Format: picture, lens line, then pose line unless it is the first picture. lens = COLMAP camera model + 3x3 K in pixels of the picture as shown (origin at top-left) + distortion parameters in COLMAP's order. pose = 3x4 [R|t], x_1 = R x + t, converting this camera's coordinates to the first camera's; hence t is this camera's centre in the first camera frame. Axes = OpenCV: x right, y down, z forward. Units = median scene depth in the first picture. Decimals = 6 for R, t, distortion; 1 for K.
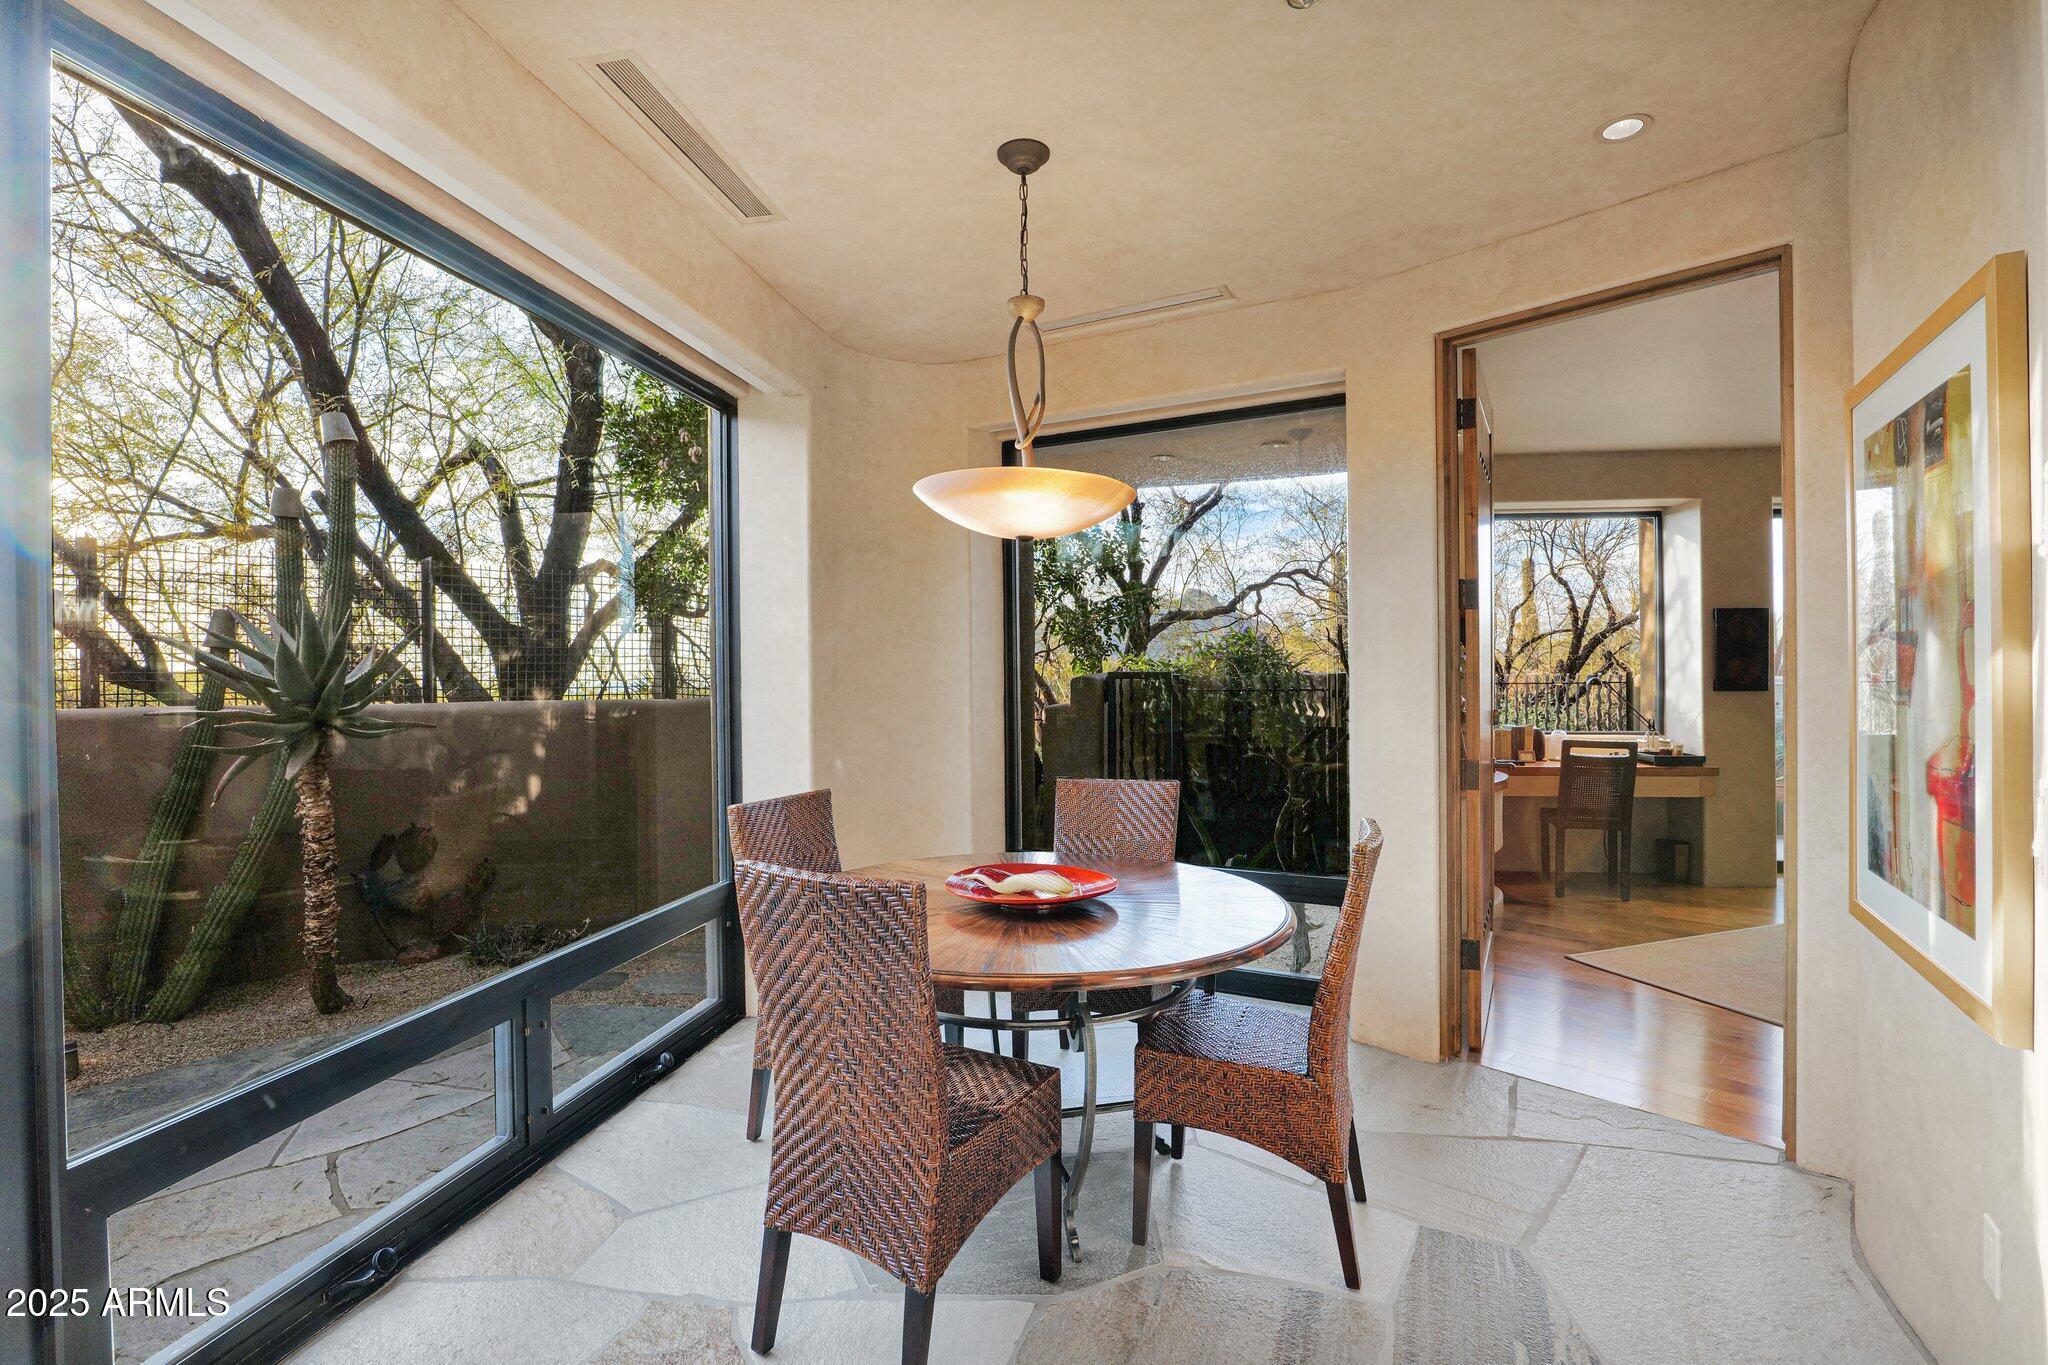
lens RADIAL K [[956.2, 0, 1019.7], [0, 956.2, 681.1], [0, 0, 1]] dist [-0.019276, 0.001992]
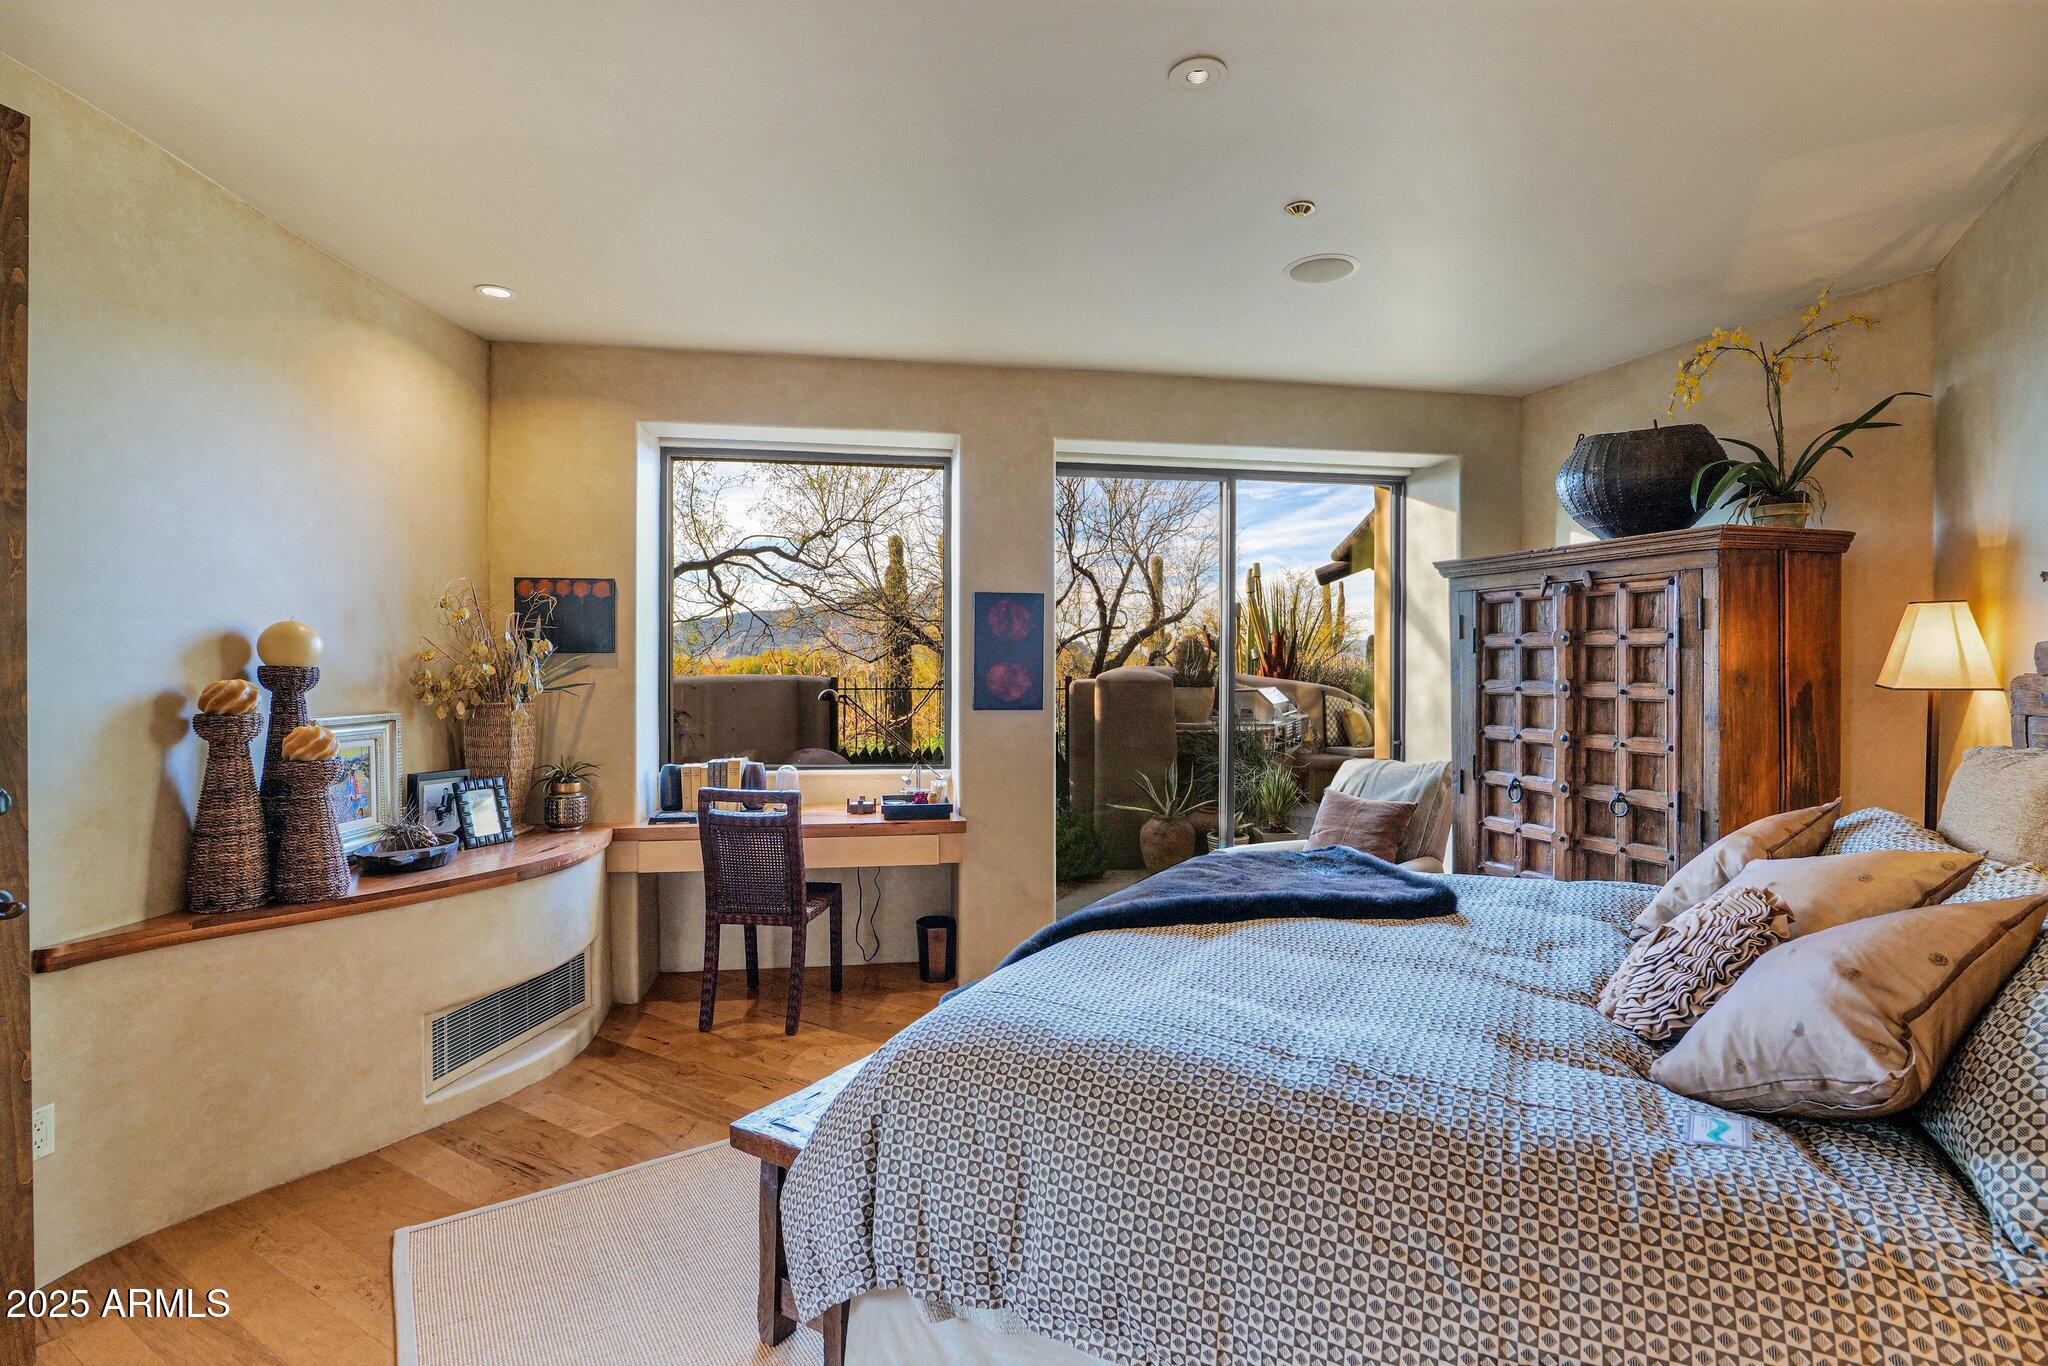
lens RADIAL K [[956.2, 0, 1021.4], [0, 956.2, 676.4], [0, 0, 1]] dist [-0.019276, 0.001992]
pose [[0.962646, 0.004667, 0.270722, 0.290199], [-0.004709, 0.999989, -0.000496, -0.006834], [-0.270721, -0.000798, 0.962658, 0.156527]]
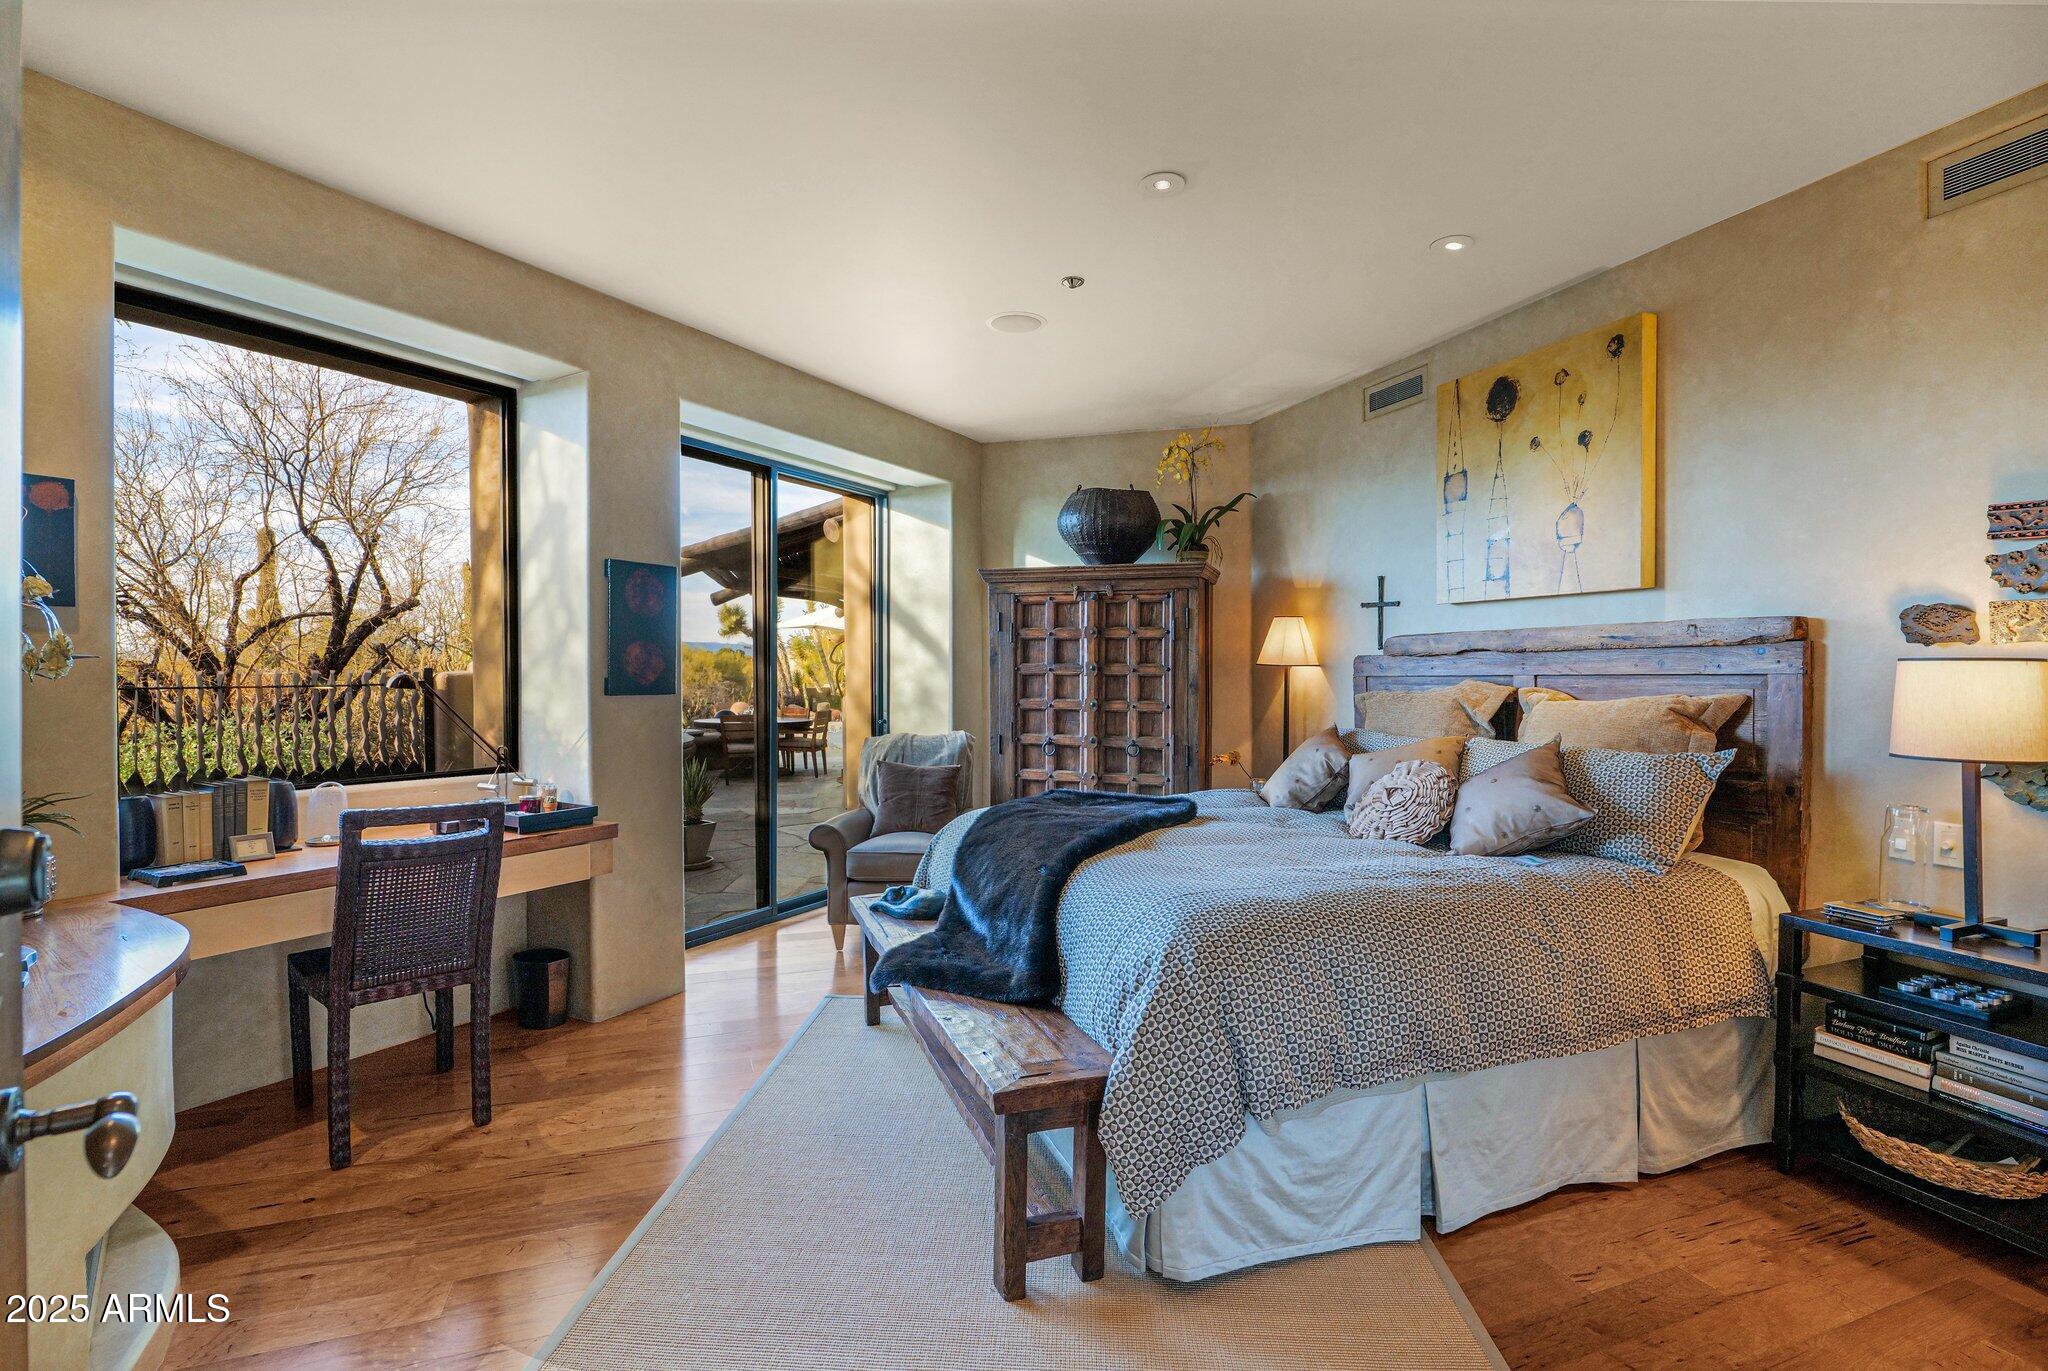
lens RADIAL K [[956.2, 0, 1024.3], [0, 956.2, 683.8], [0, 0, 1]] dist [-0.019276, 0.001992]
pose [[0.393965, -0.002591, 0.919122, 0.142121], [0.004041, 0.999991, 0.001086, 0.002061], [-0.919117, 0.003287, 0.393972, 0.260321]]
